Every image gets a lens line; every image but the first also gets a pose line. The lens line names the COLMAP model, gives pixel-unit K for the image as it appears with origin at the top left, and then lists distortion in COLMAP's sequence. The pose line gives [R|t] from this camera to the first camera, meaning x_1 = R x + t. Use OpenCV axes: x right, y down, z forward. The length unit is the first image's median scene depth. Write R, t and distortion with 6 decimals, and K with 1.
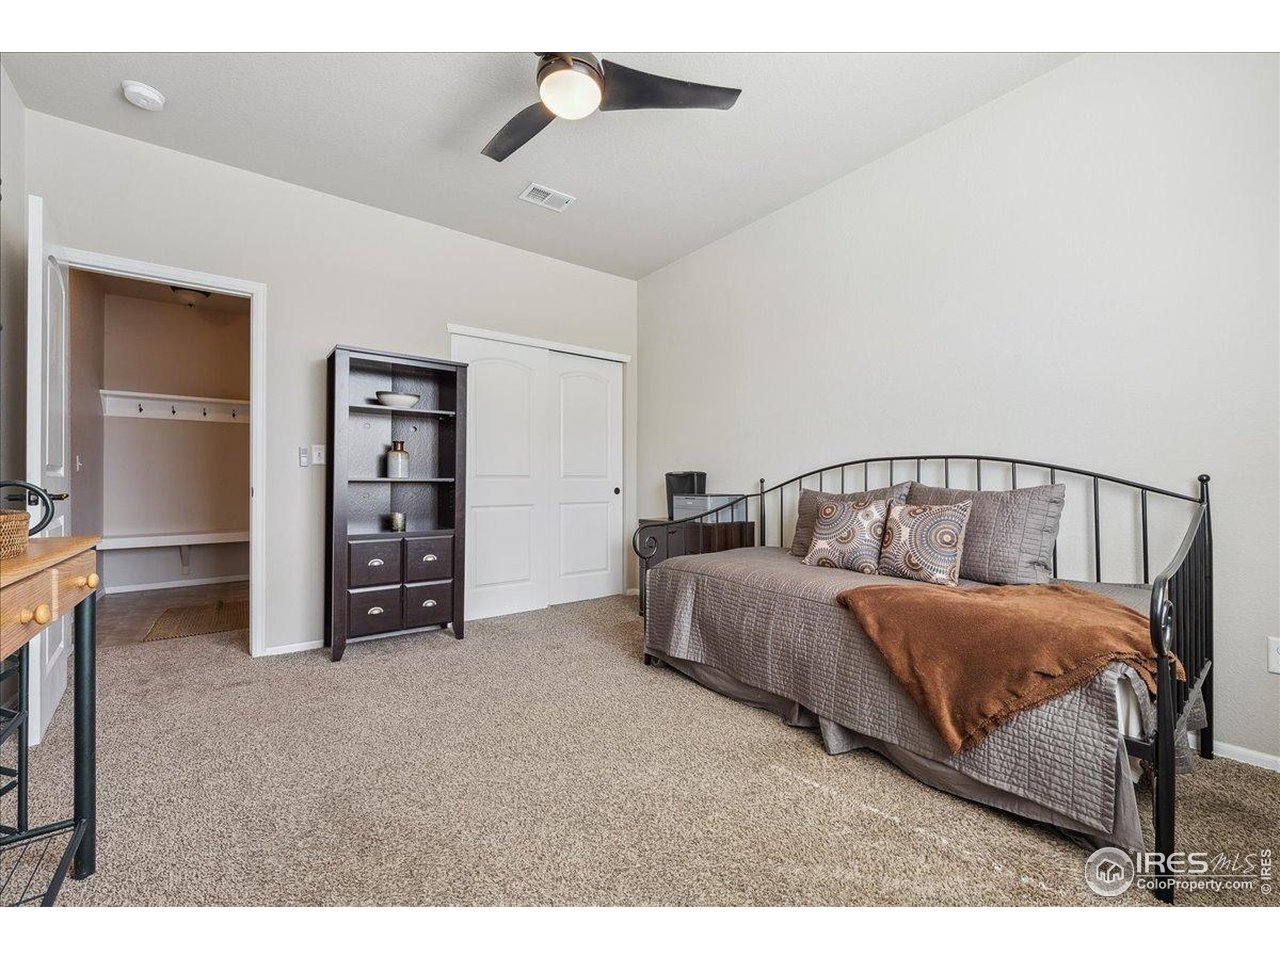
lens RADIAL K [[523.6, 0, 640.0], [0, 523.6, 480.0], [0, 0, 1]] dist [0.000529, -0.000115]
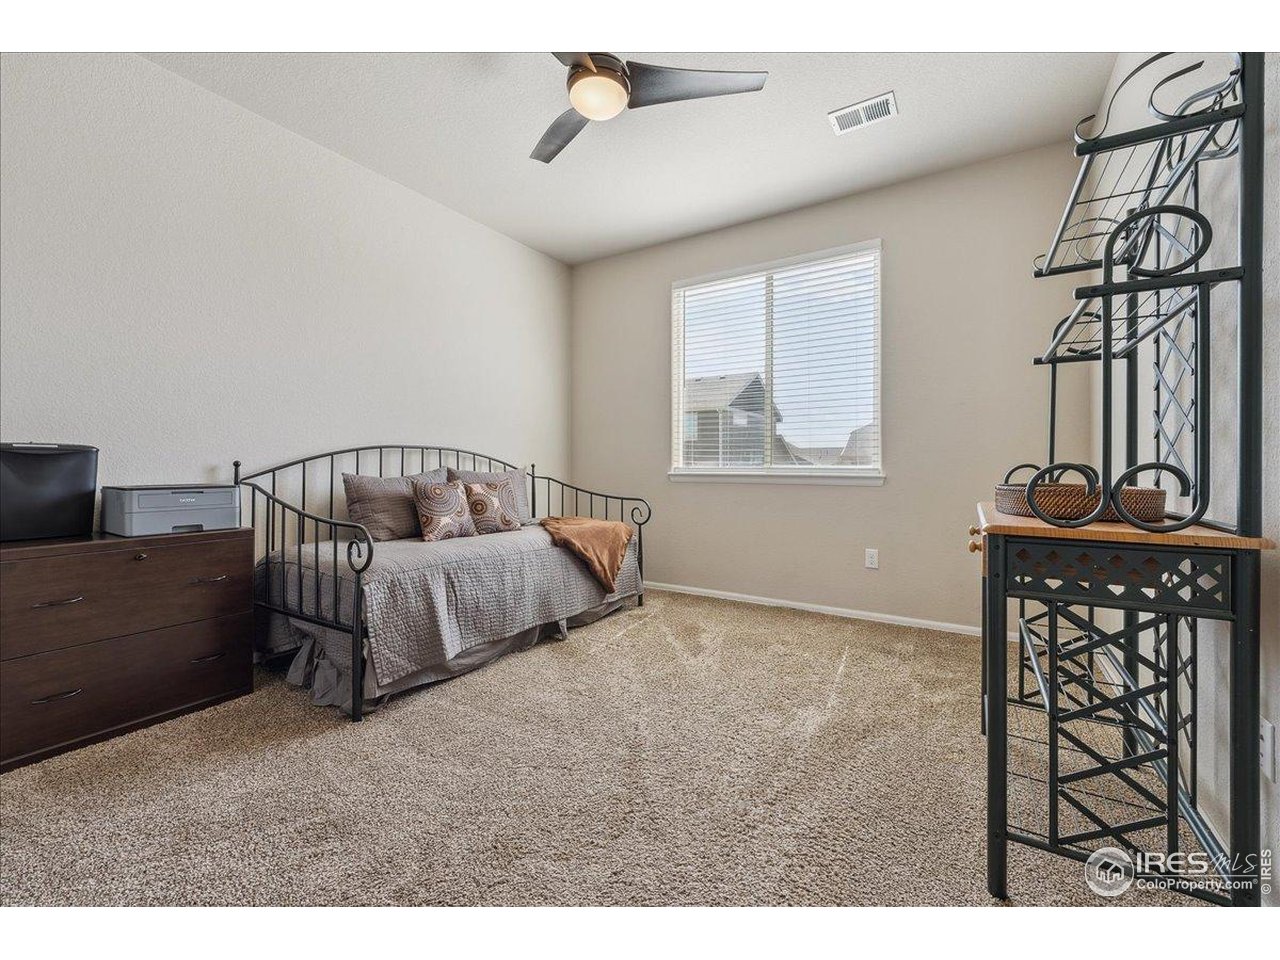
lens RADIAL K [[523.6, 0, 640.0], [0, 523.6, 480.0], [0, 0, 1]] dist [0.000529, -0.000115]
pose [[-0.337528, -0.018503, 0.941134, -0.926059], [-0.003213, 0.999824, 0.018505, 0.012248], [-0.941310, 0.003222, -0.337528, 1.037275]]
